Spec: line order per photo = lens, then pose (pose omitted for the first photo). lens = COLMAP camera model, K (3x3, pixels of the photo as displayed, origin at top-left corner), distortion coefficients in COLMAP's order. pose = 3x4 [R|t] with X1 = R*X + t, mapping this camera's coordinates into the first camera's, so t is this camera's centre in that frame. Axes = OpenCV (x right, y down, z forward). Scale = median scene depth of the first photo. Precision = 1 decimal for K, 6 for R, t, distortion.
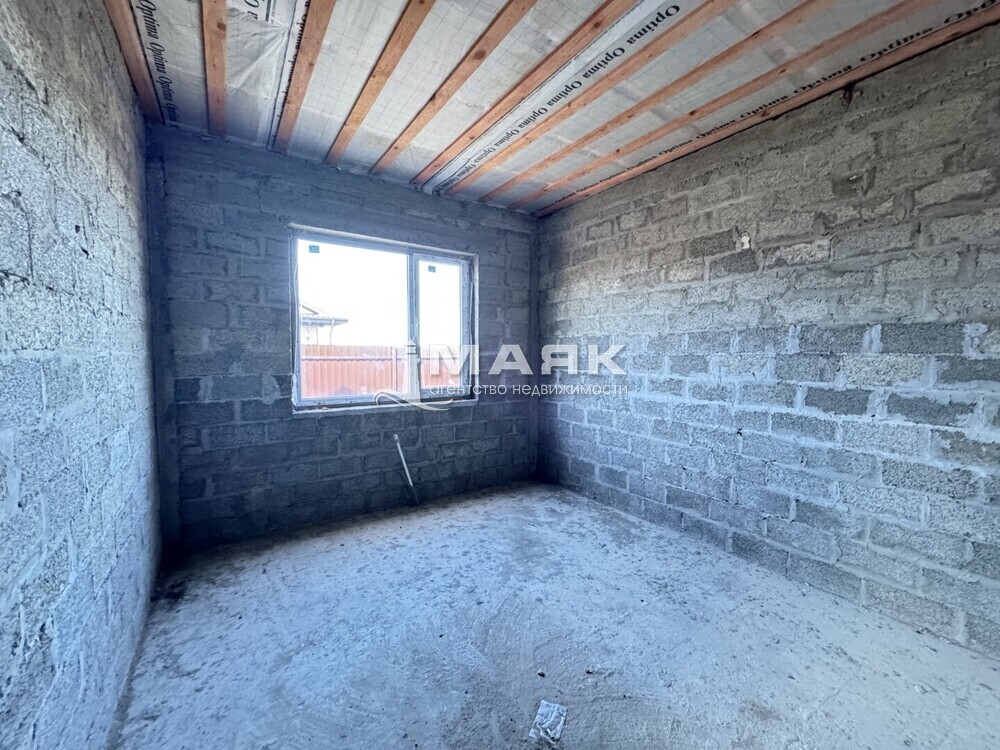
lens RADIAL K [[399.0, 0, 499.6], [0, 399.0, 375.6], [0, 0, 1]] dist [-0.006069, 0.001682]
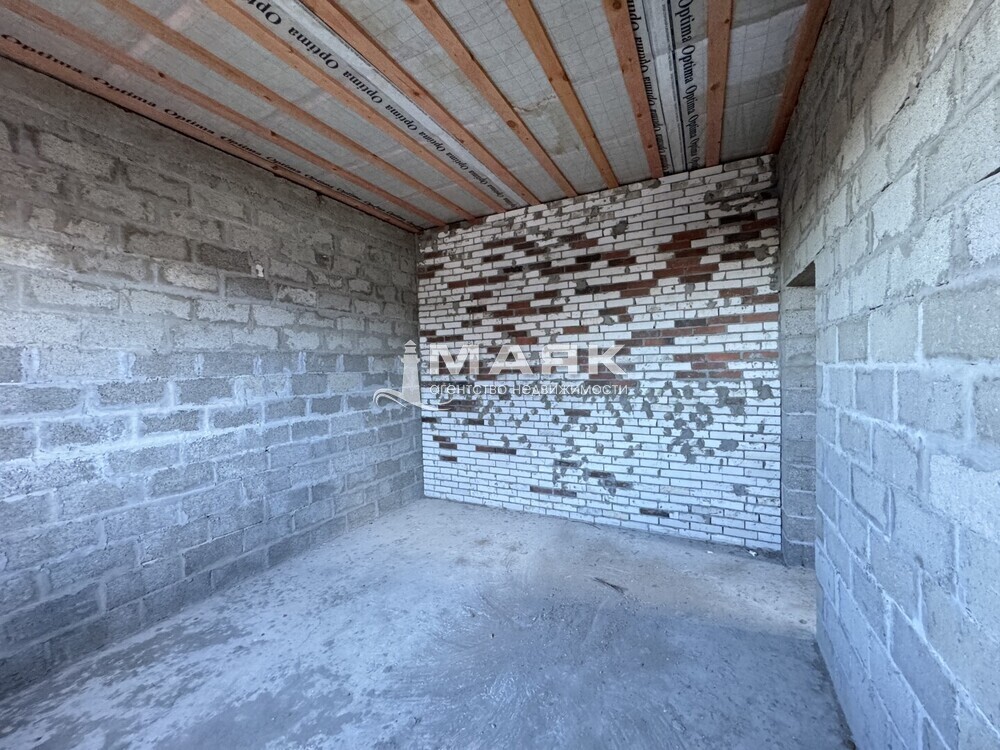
lens RADIAL K [[399.0, 0, 499.9], [0, 399.0, 376.1], [0, 0, 1]] dist [-0.006069, 0.001682]
pose [[-0.475417, -0.013917, 0.879651, -0.612184], [0.071493, 0.995957, 0.054397, -0.064628], [-0.876851, 0.088750, -0.472499, 0.942667]]
